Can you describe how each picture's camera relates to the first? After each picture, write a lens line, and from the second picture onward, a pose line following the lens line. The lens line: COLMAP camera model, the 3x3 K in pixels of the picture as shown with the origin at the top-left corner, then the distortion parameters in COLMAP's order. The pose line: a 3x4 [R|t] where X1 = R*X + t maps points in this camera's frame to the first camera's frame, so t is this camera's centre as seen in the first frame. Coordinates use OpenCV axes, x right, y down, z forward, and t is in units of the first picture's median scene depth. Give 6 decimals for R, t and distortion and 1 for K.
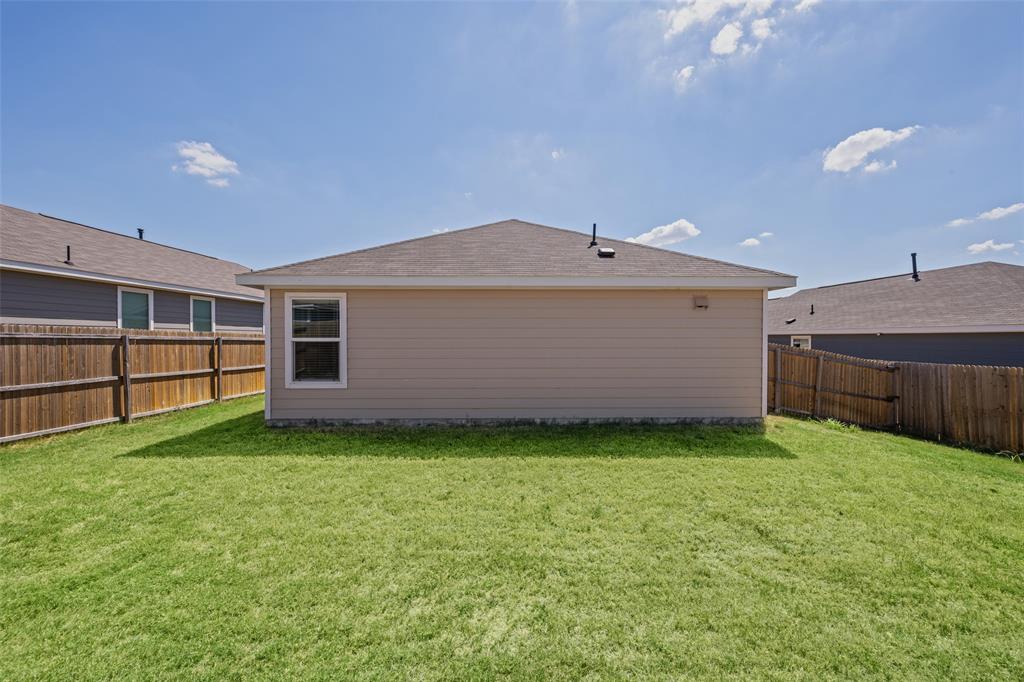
lens RADIAL K [[408.0, 0, 518.6], [0, 408.0, 337.8], [0, 0, 1]] dist [0.005416, 0.000108]
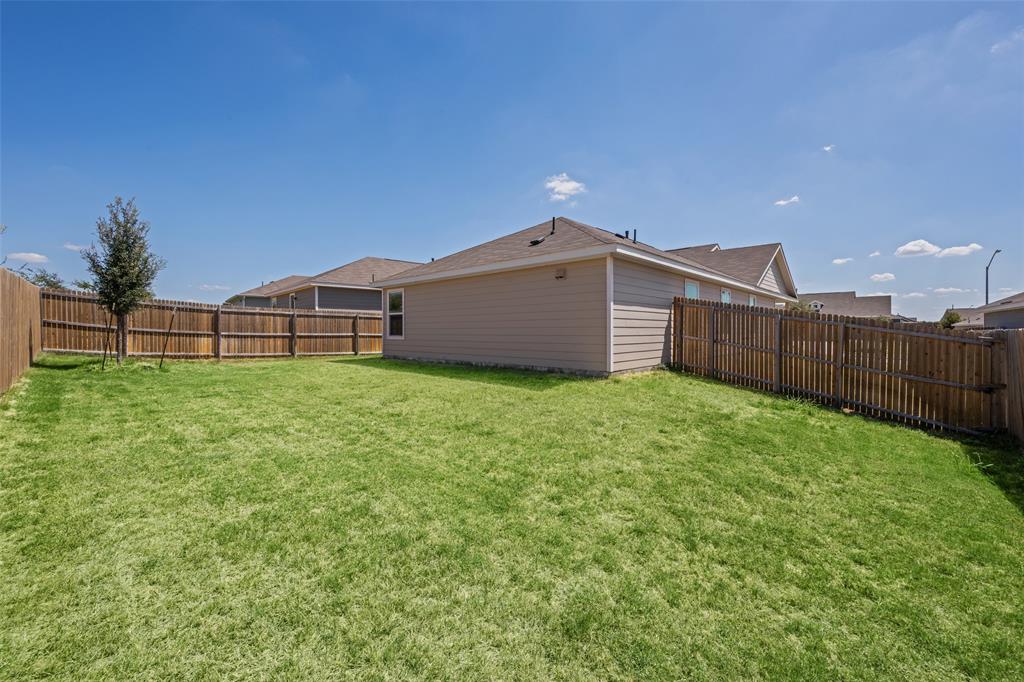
lens RADIAL K [[408.0, 0, 515.6], [0, 408.0, 336.8], [0, 0, 1]] dist [0.005416, 0.000108]
pose [[0.721127, 0.008866, -0.692746, 1.154816], [0.002563, 0.999877, 0.015465, 0.079335], [0.692798, -0.012927, 0.721016, 0.023891]]
